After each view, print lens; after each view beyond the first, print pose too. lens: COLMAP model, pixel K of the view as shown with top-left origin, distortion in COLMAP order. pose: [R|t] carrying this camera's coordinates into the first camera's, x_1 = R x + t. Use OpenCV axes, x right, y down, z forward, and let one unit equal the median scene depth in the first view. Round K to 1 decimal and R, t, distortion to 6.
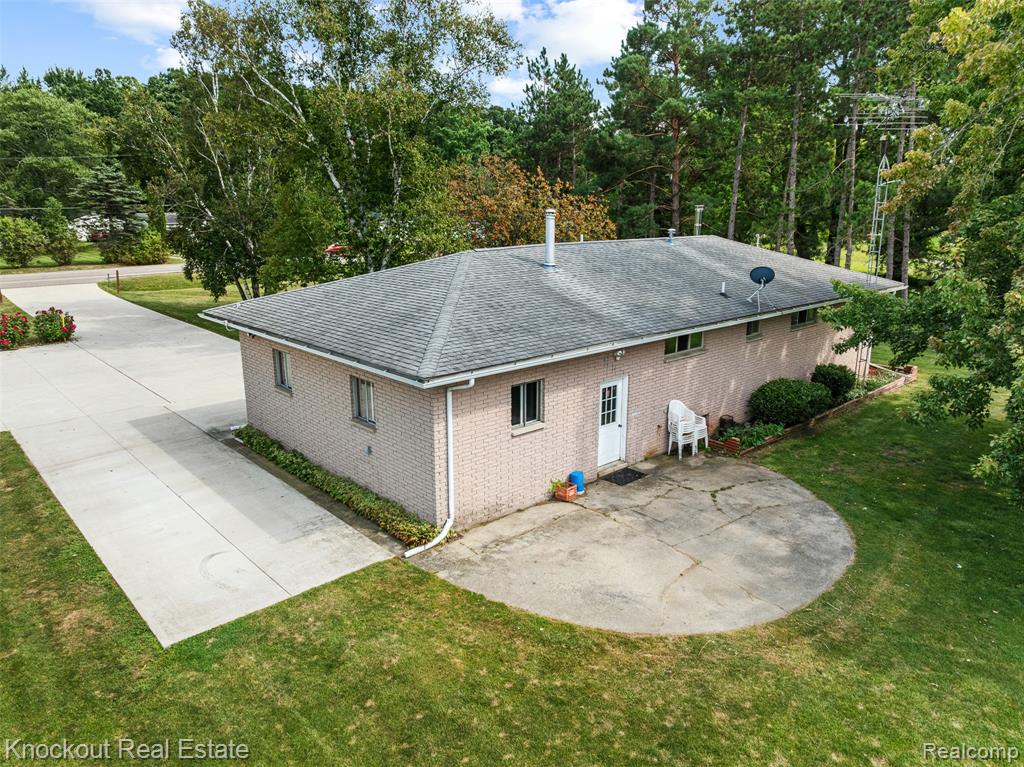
lens RADIAL K [[719.6, 0, 512.0], [0, 719.6, 383.5], [0, 0, 1]] dist [-0.038385, 0.007560]
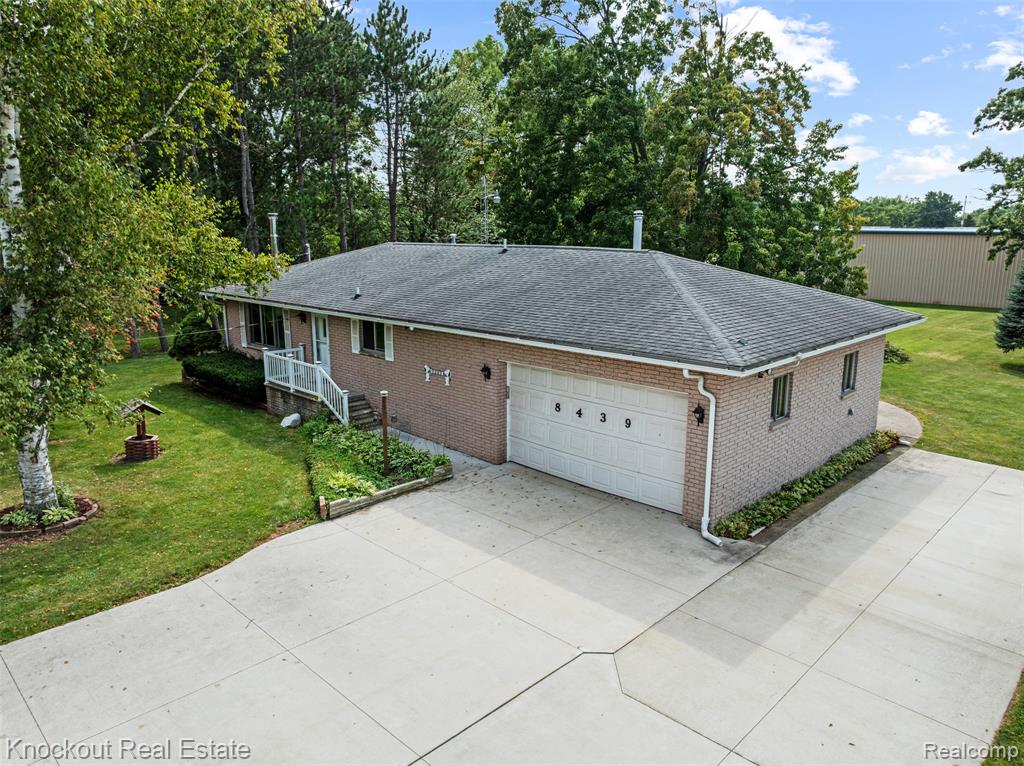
lens RADIAL K [[719.6, 0, 512.0], [0, 719.6, 383.0], [0, 0, 1]] dist [-0.038385, 0.007560]
pose [[-0.054445, -0.203388, 0.977583, -1.092680], [0.252752, 0.944344, 0.210549, -0.283512], [-0.965998, 0.258550, -0.000008, 1.278257]]
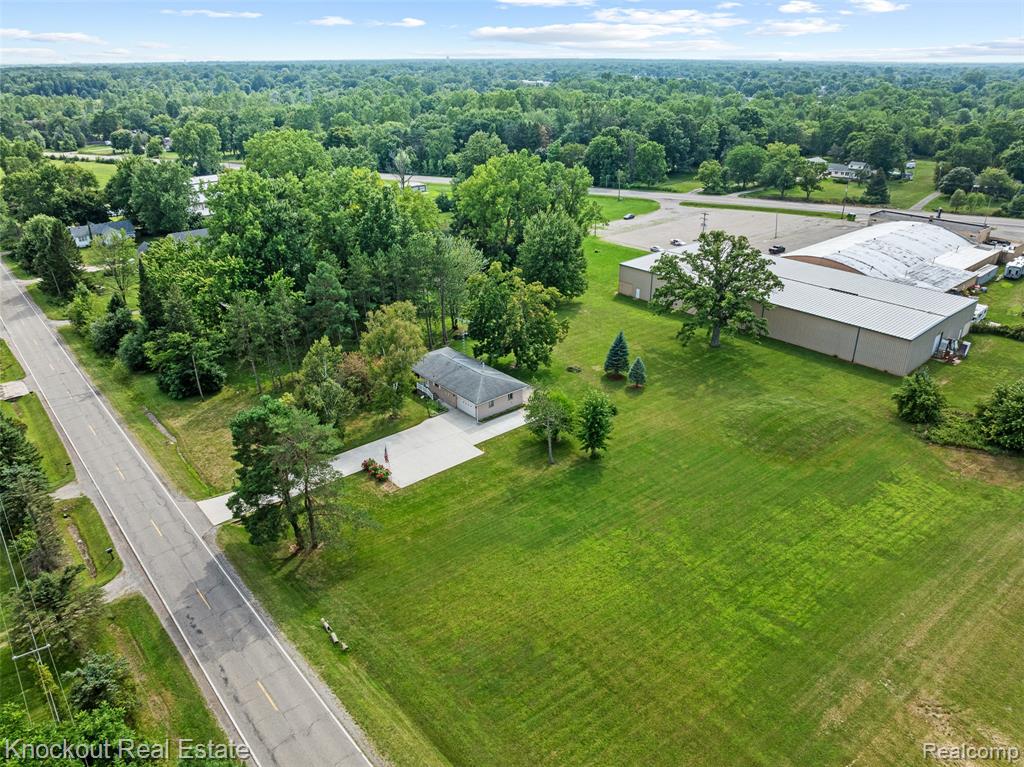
lens RADIAL K [[719.6, 0, 512.0], [0, 719.6, 383.5], [0, 0, 1]] dist [-0.038385, 0.007560]
pose [[0.039827, -0.405033, 0.913434, -6.482402], [0.253390, 0.888371, 0.382872, -2.775053], [-0.966544, 0.216206, 0.138013, -0.259220]]
